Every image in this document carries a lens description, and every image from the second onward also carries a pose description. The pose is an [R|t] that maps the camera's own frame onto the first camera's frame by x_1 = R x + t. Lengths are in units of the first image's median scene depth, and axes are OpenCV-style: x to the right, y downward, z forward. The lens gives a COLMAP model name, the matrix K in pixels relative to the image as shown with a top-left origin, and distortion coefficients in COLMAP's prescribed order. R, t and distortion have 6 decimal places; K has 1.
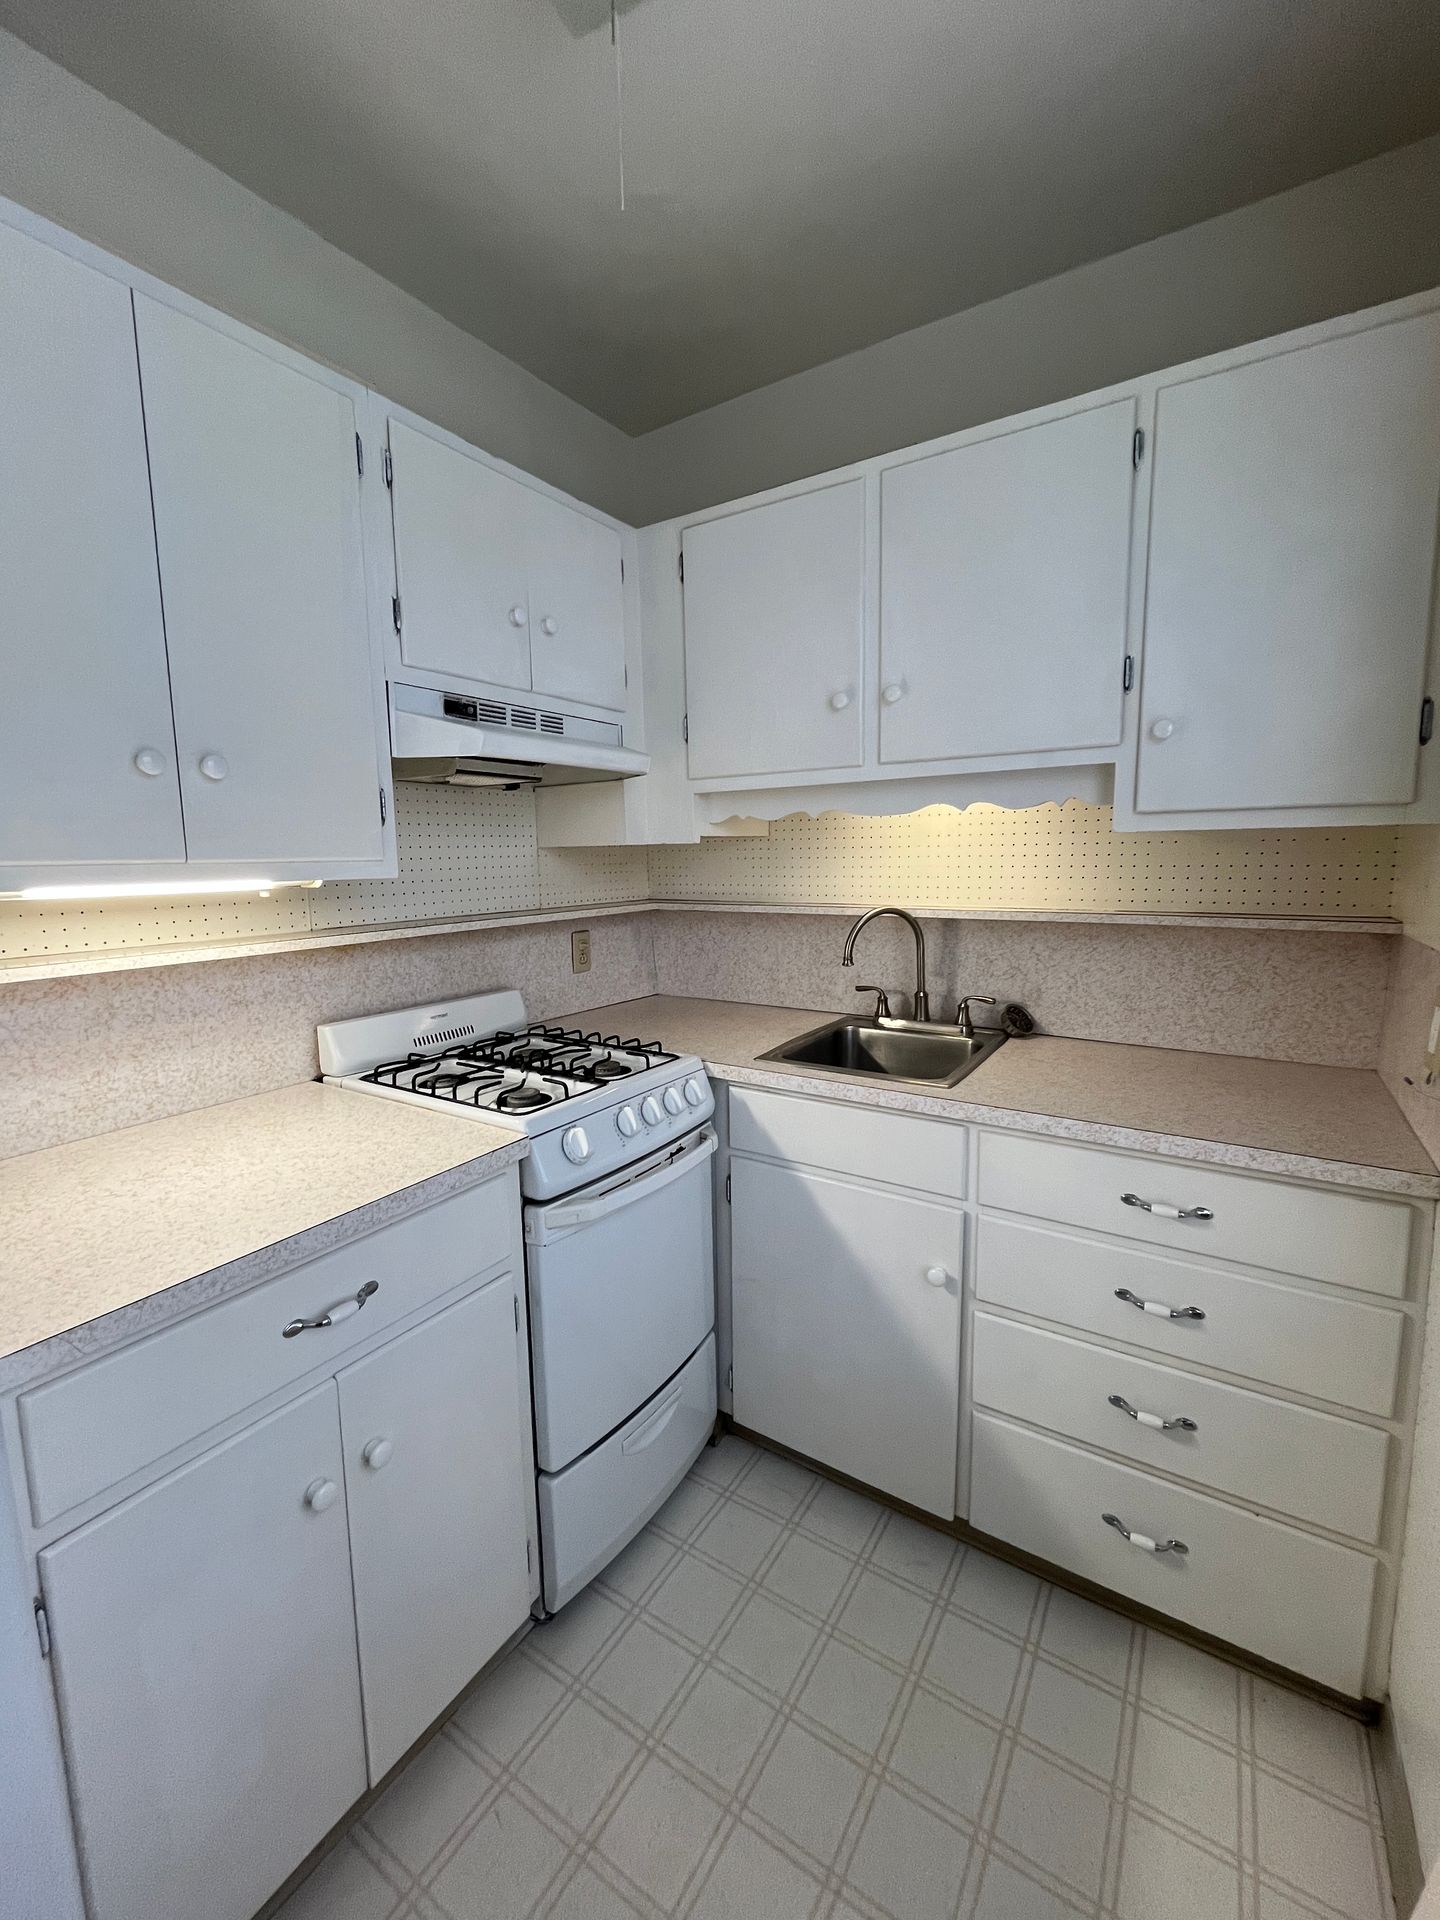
lens RADIAL K [[775.4, 0, 718.6], [0, 775.4, 951.6], [0, 0, 1]] dist [-0.006334, 0.001191]
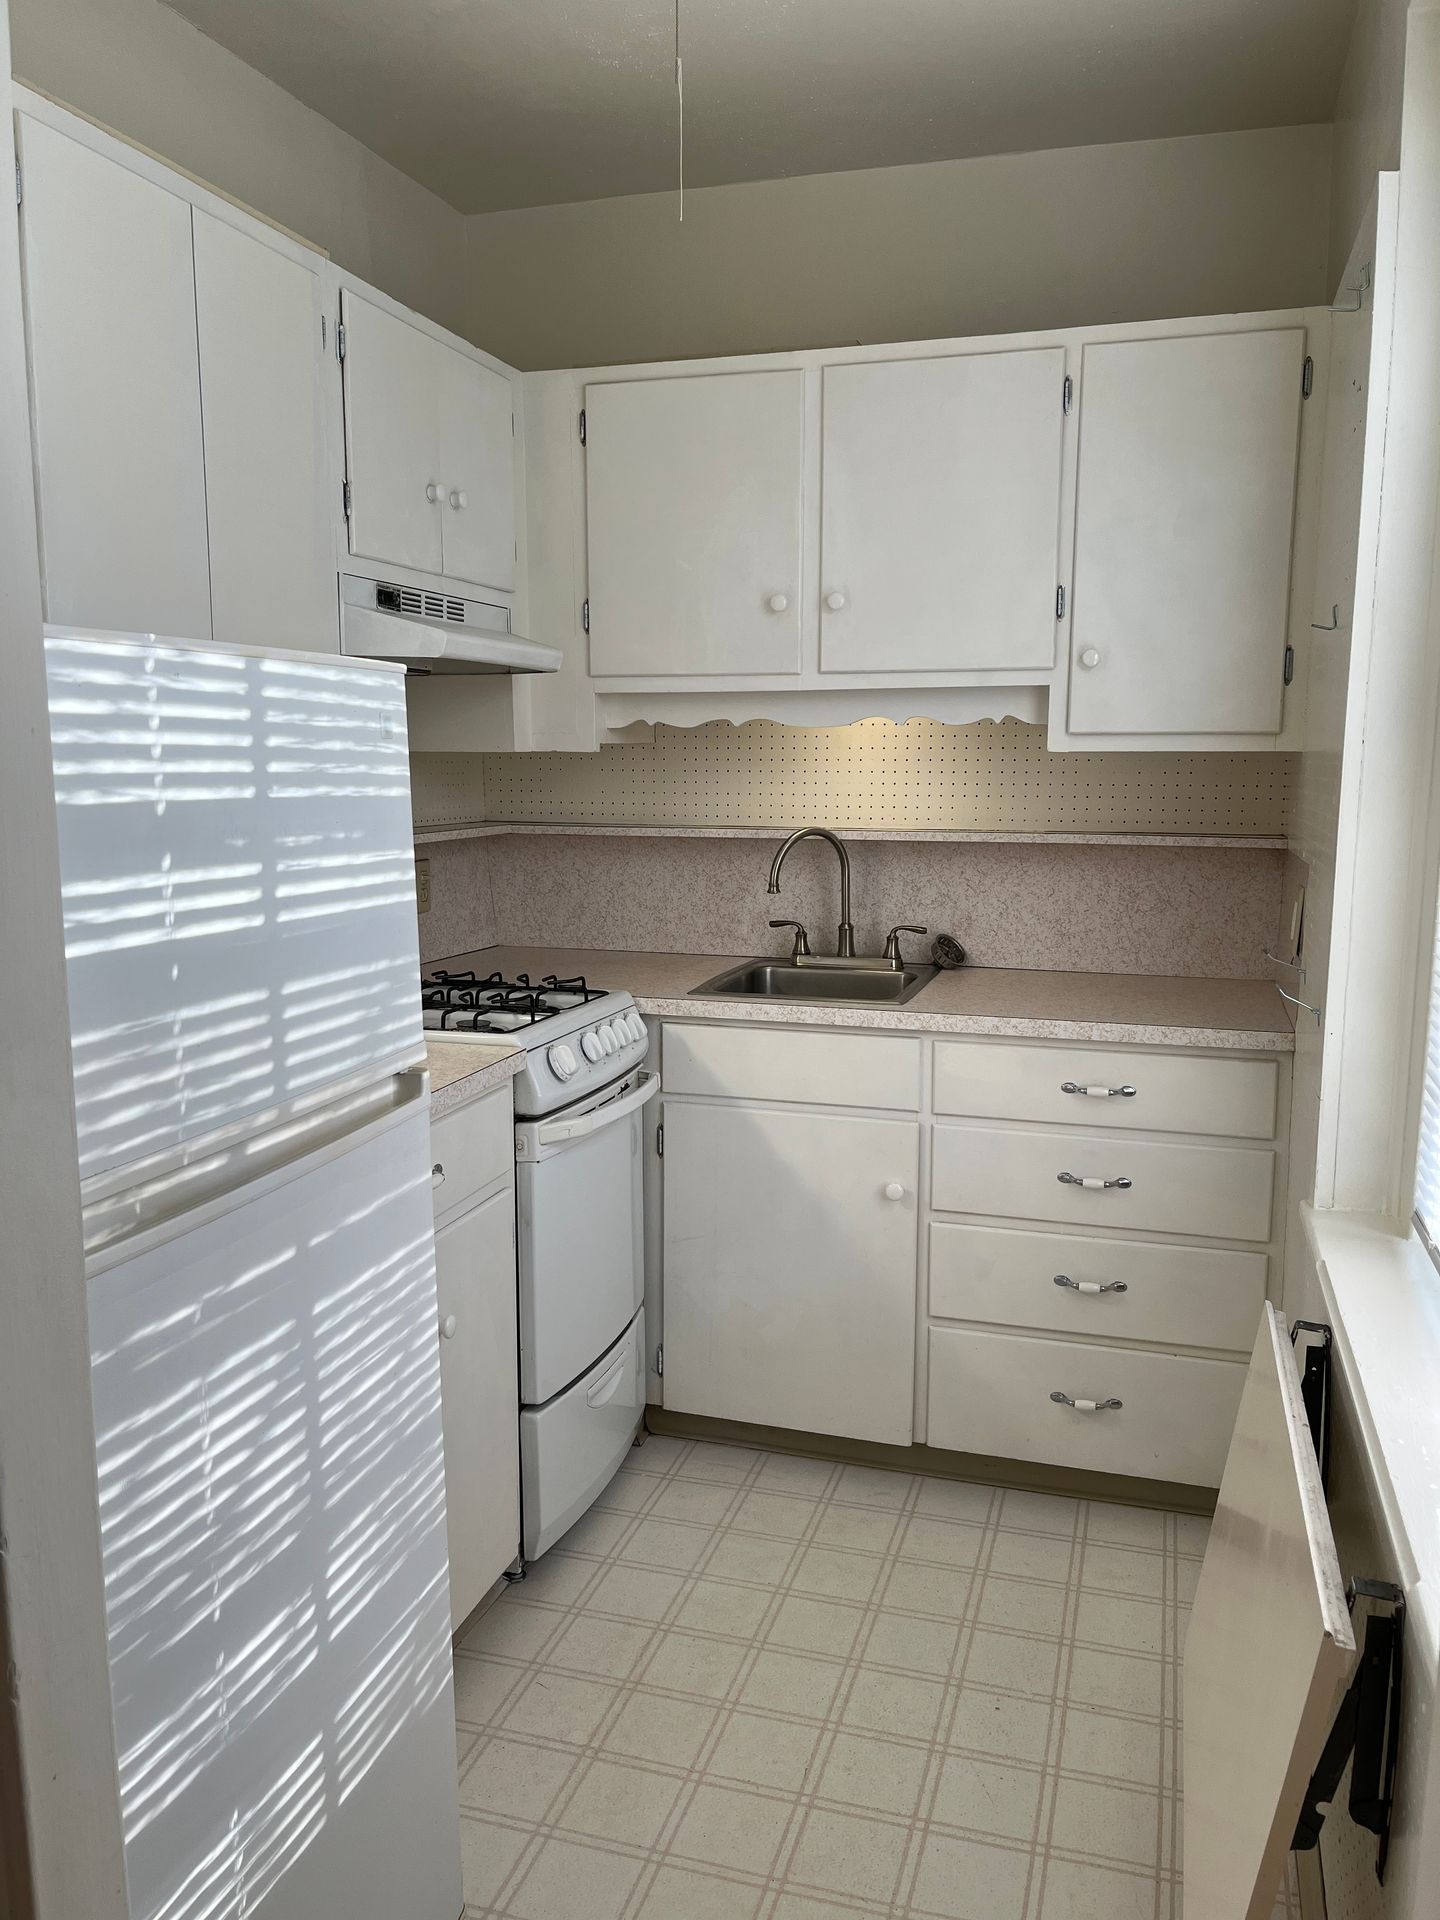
lens RADIAL K [[1465.2, 0, 719.5], [0, 1465.2, 961.7], [0, 0, 1]] dist [0.027497, -0.017117]
pose [[0.960876, -0.021508, 0.276142, -0.425098], [0.017824, 0.999716, 0.015847, 0.082003], [-0.276404, -0.010305, 0.960986, -0.710321]]
